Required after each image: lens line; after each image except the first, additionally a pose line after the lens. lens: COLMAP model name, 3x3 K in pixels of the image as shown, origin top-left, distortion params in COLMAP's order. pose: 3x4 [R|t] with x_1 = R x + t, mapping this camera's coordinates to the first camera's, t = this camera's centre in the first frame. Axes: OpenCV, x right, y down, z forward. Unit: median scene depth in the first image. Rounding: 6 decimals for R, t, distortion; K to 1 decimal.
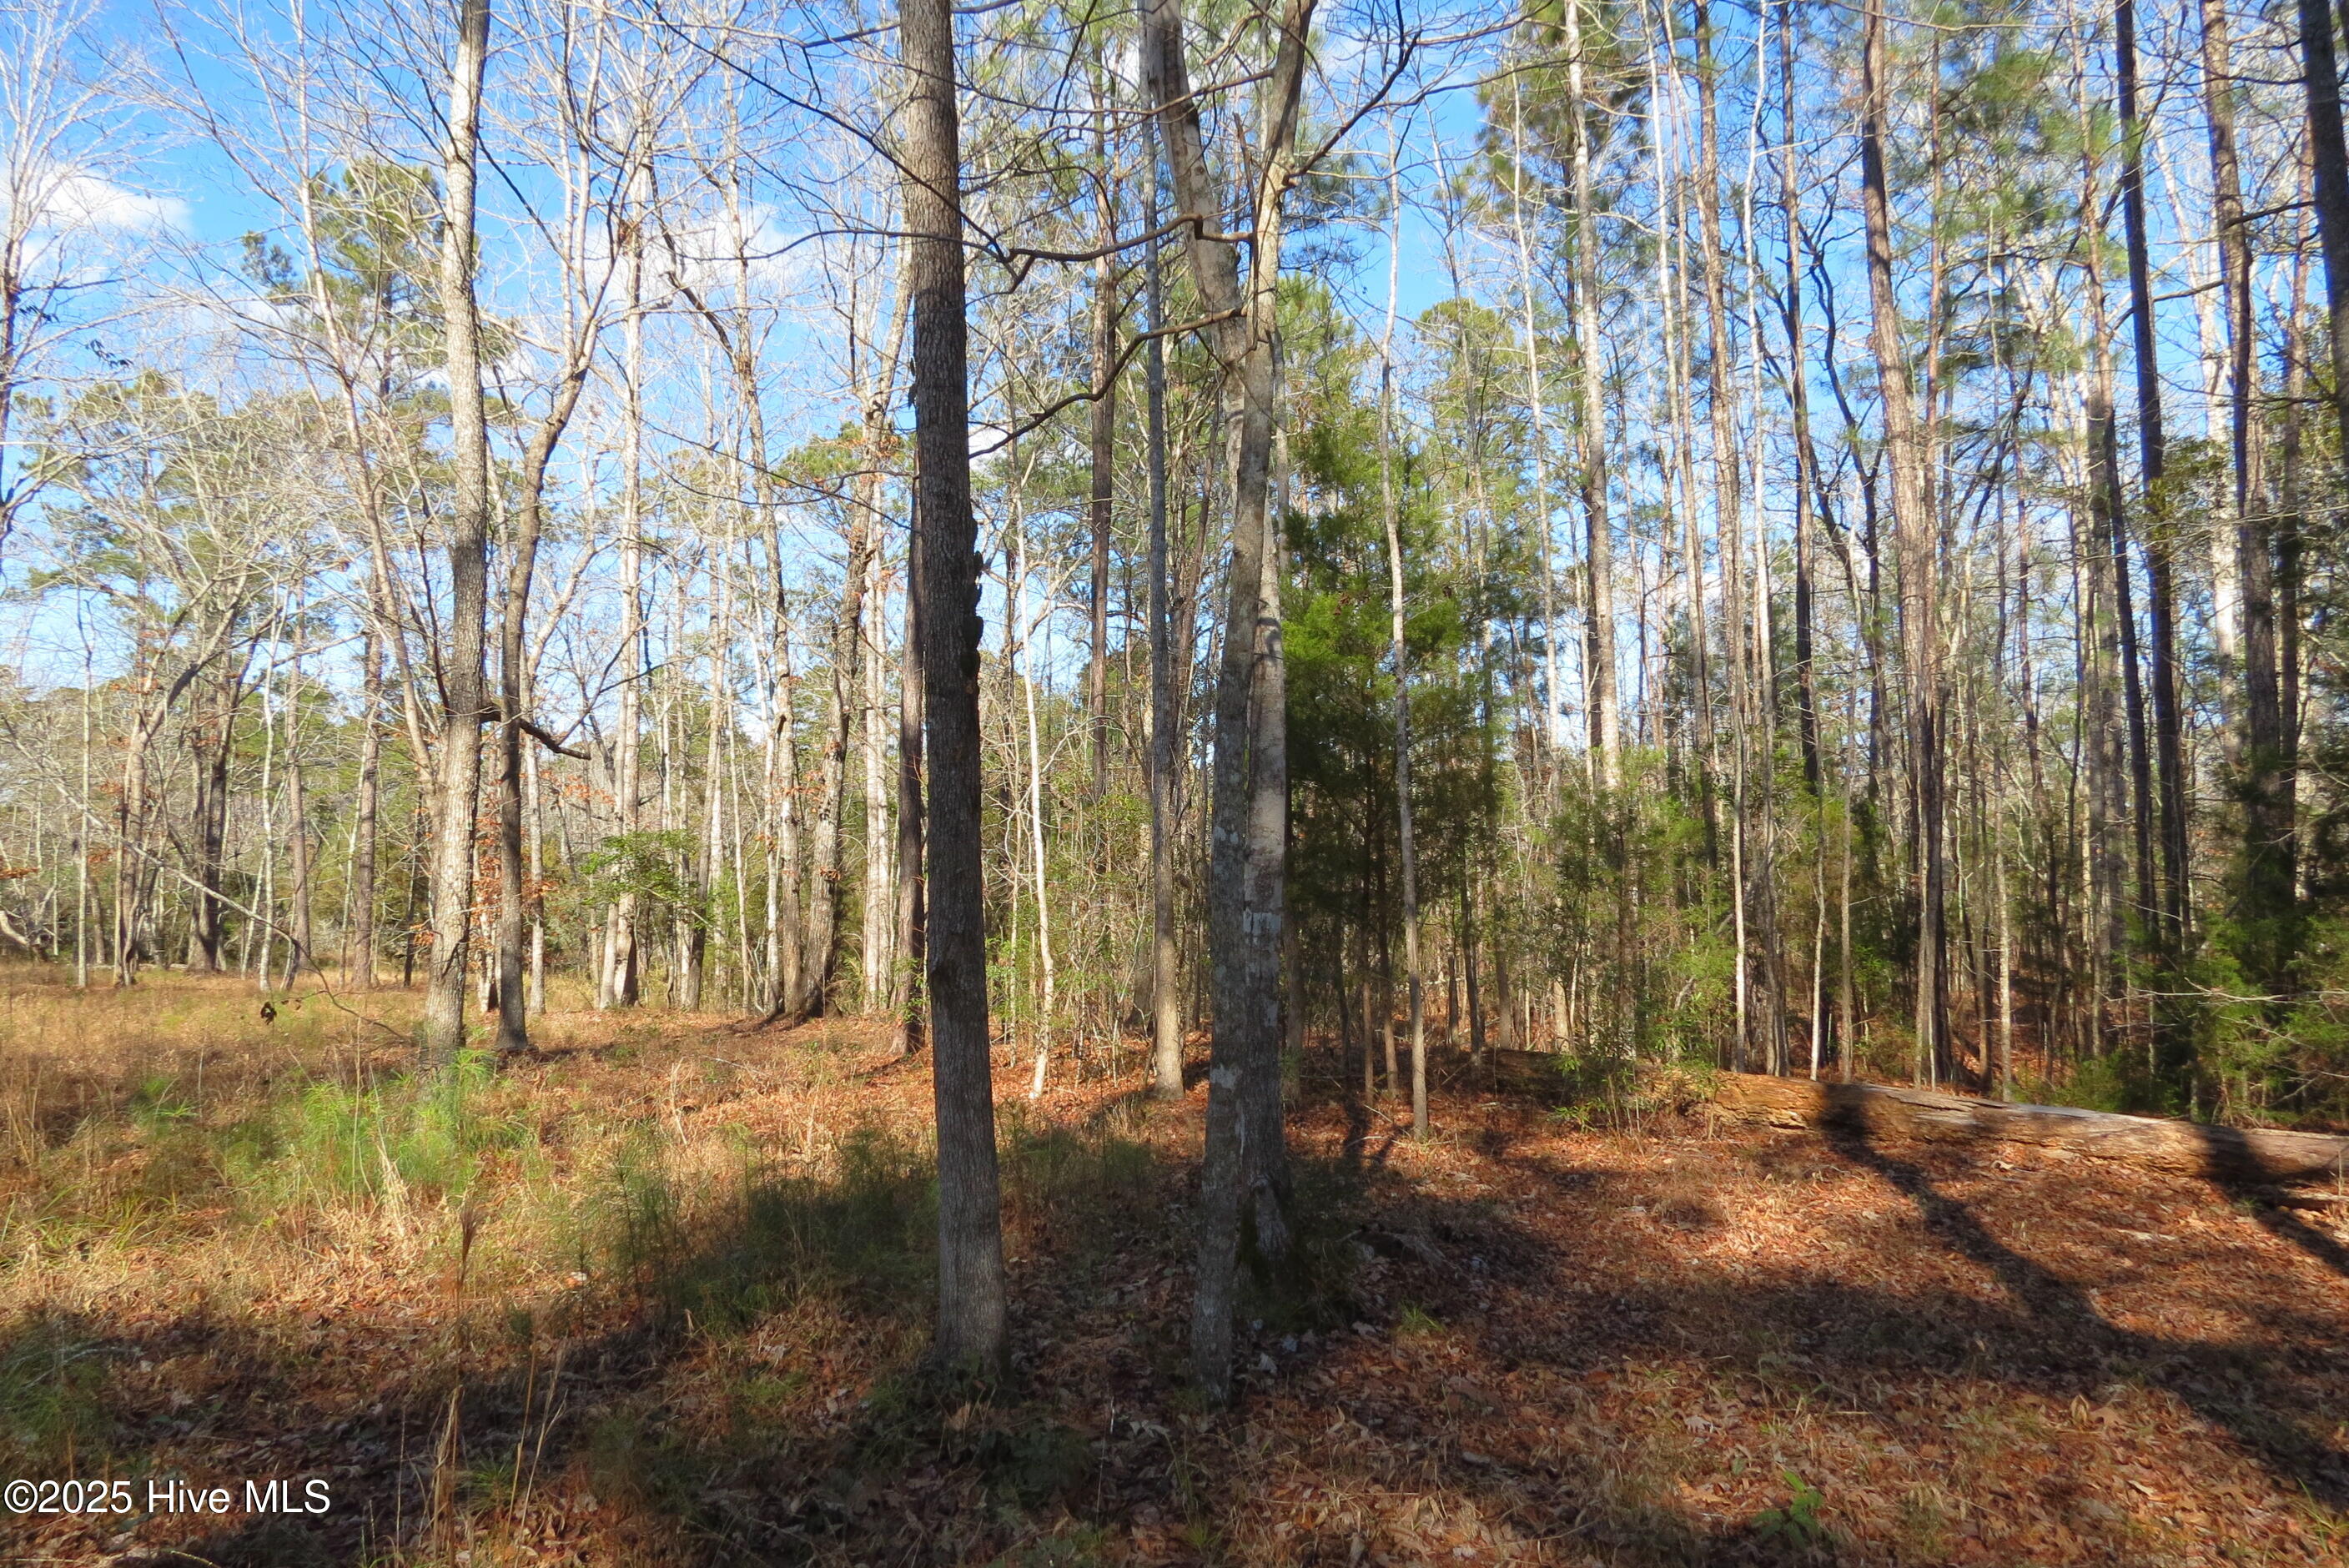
lens RADIAL K [[1721.0, 0, 1159.6], [0, 1721.0, 767.2], [0, 0, 1]] dist [-0.005356, 0.016524]
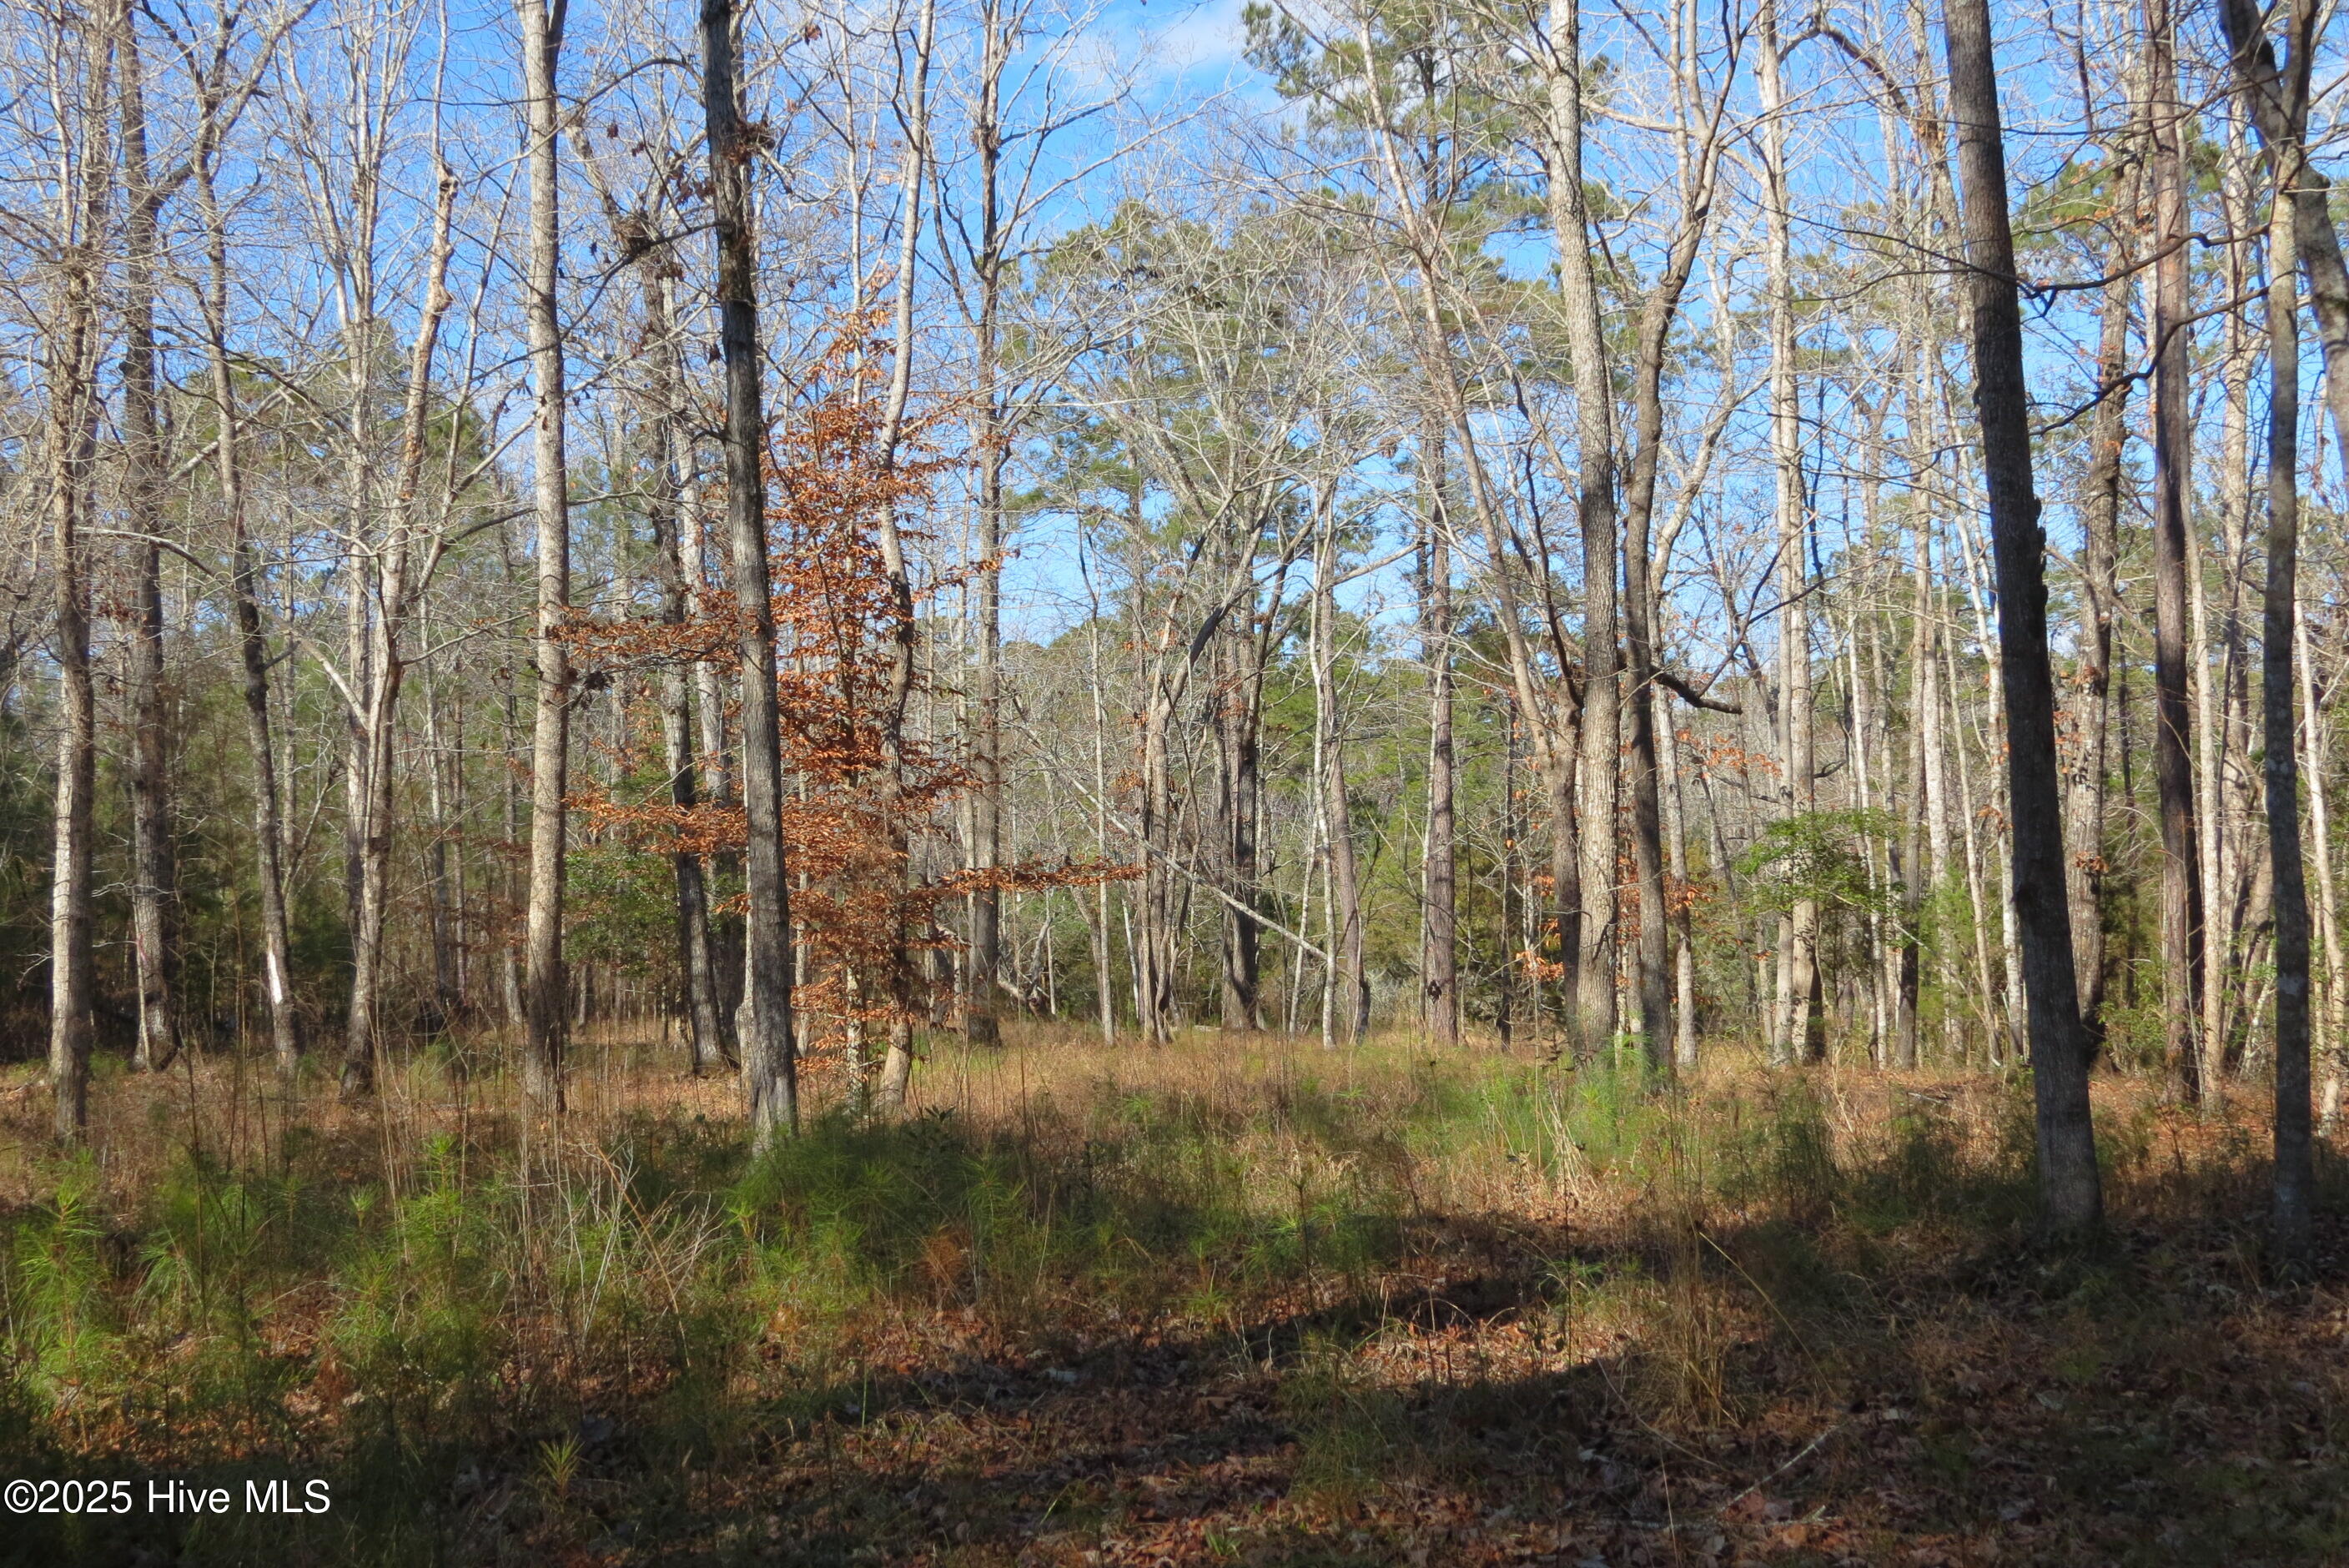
lens RADIAL K [[3065.3, 0, 1085.8], [0, 3065.3, 798.0], [0, 0, 1]] dist [-0.069991, 0.000000]
pose [[0.859165, -0.037781, -0.510301, 0.057159], [0.052658, 0.998504, 0.014731, -0.001456], [0.508981, -0.039528, 0.859870, -0.163300]]
